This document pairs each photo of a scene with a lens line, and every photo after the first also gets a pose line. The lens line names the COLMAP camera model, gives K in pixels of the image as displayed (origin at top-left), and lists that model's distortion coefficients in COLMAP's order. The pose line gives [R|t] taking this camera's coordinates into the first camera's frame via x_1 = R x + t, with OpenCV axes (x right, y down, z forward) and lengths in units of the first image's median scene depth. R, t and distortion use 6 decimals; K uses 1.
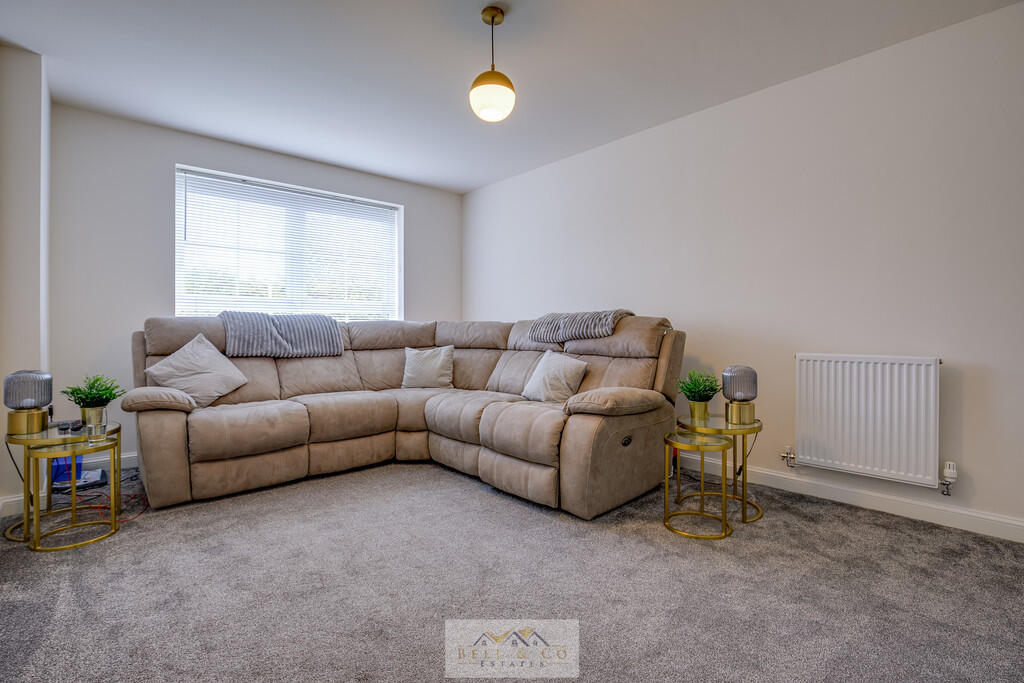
lens RADIAL K [[468.3, 0, 507.4], [0, 468.3, 333.7], [0, 0, 1]] dist [-0.016746, 0.000065]
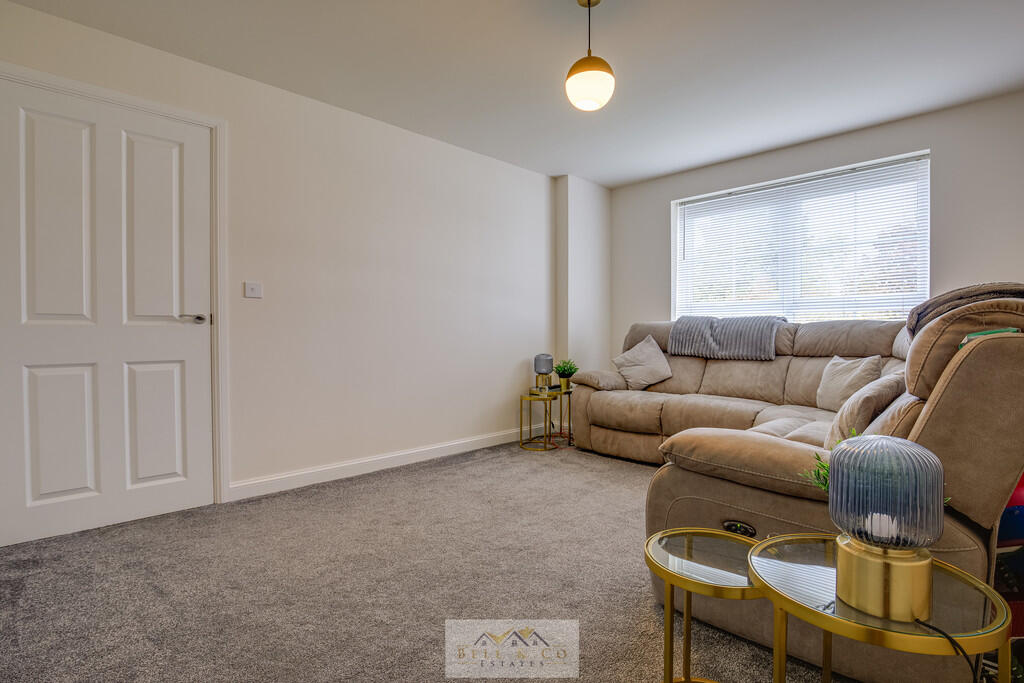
lens RADIAL K [[468.3, 0, 507.4], [0, 468.3, 342.1], [0, 0, 1]] dist [-0.016746, 0.000065]
pose [[0.065032, 0.020597, -0.997671, 0.620119], [-0.007843, 0.999767, 0.020129, -0.004315], [0.997852, 0.006516, 0.065179, 0.529634]]
